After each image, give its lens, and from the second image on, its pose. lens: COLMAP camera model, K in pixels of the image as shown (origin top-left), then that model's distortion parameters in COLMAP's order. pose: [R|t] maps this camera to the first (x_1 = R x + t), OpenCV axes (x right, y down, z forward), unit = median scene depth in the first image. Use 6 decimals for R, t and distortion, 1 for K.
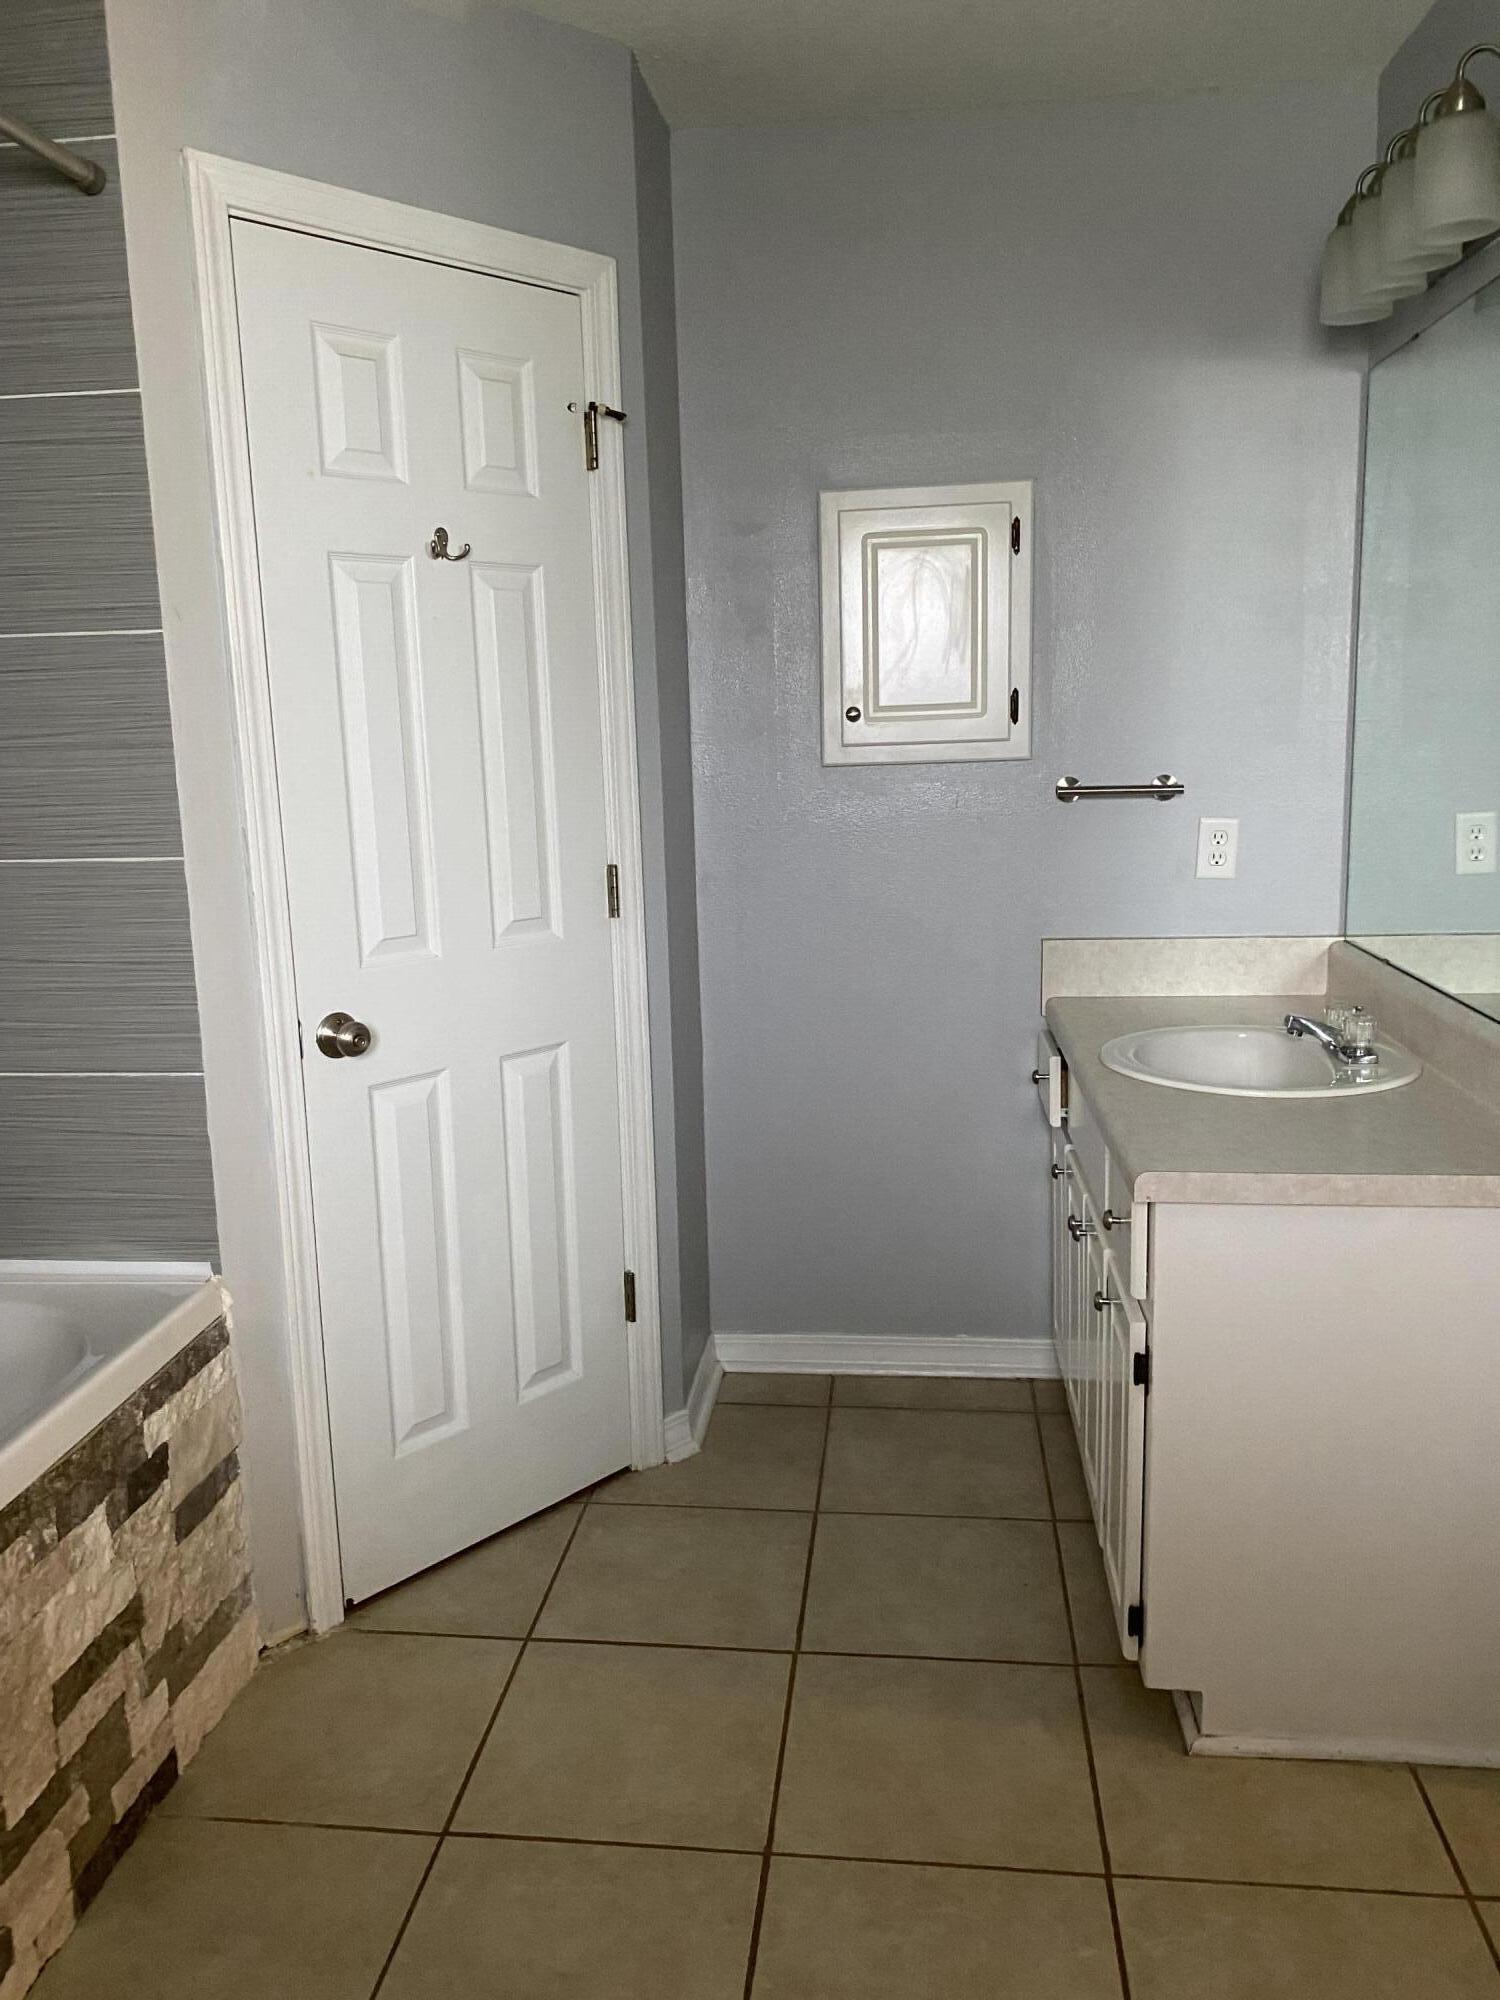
lens RADIAL K [[1527.8, 0, 750.0], [0, 1527.8, 1000.0], [0, 0, 1]] dist [0.081578, -0.114762]
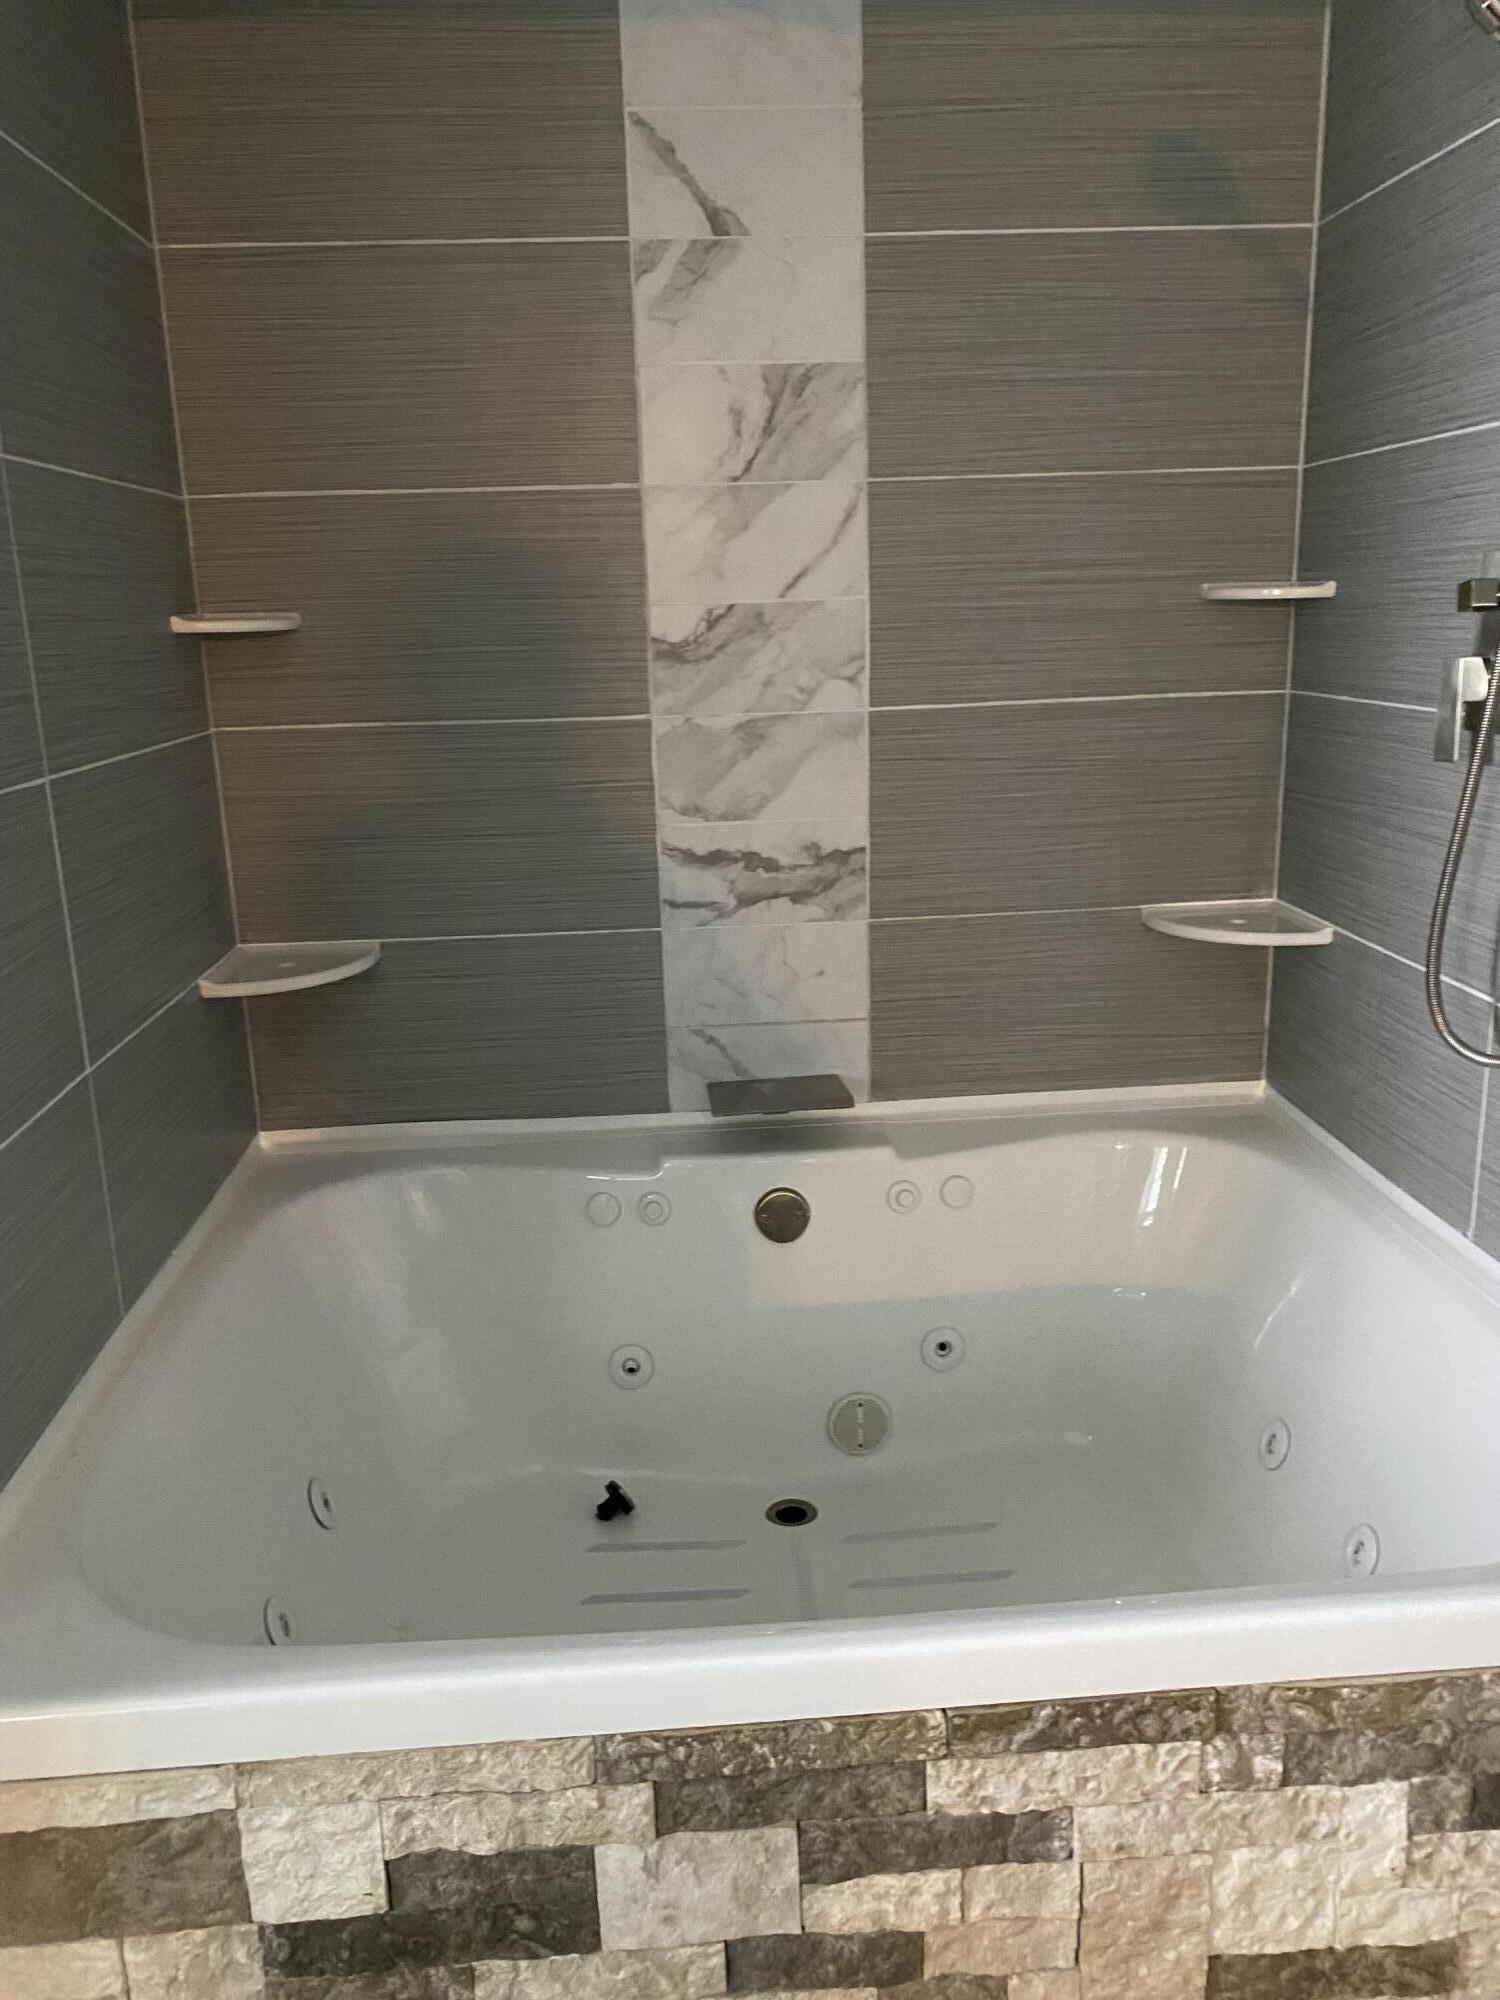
lens RADIAL K [[1527.8, 0, 750.0], [0, 1527.8, 1000.0], [0, 0, 1]] dist [0.081578, -0.114762]
pose [[0.175193, 0.257020, -0.950394, 0.050218], [-0.156456, 0.960324, 0.230865, -0.081722], [0.972023, 0.108249, 0.208454, 0.566514]]
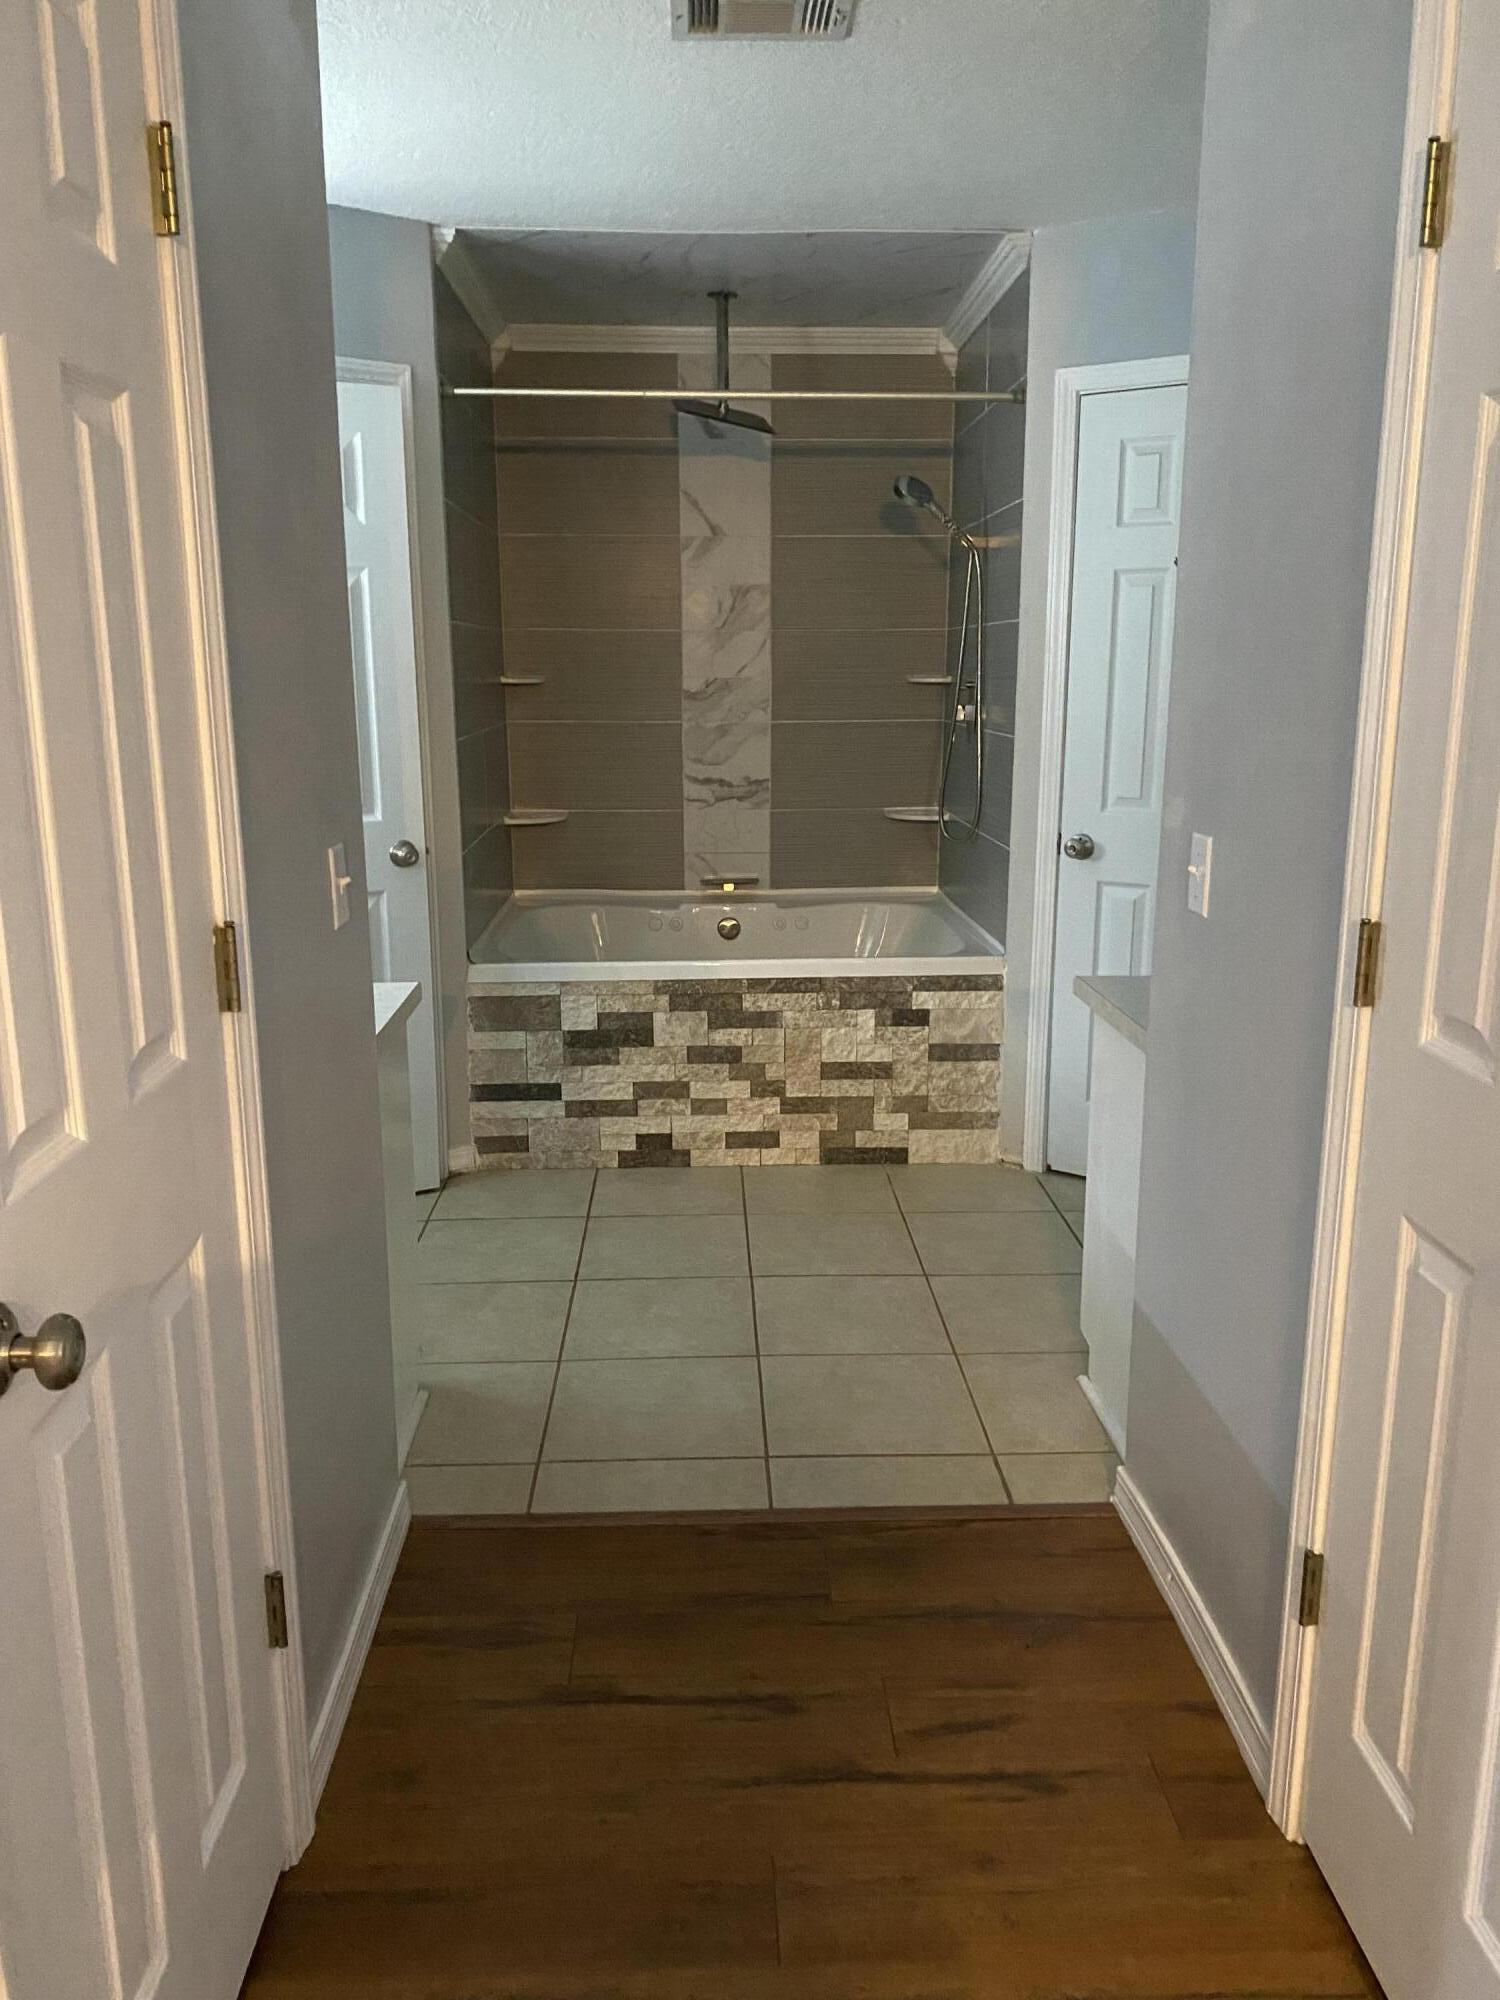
lens RADIAL K [[1527.8, 0, 750.0], [0, 1527.8, 1000.0], [0, 0, 1]] dist [0.081578, -0.114762]
pose [[0.143904, 0.235496, -0.961163, 1.703882], [-0.183632, 0.960758, 0.207903, -0.125593], [0.972405, 0.146583, 0.181501, 0.399314]]
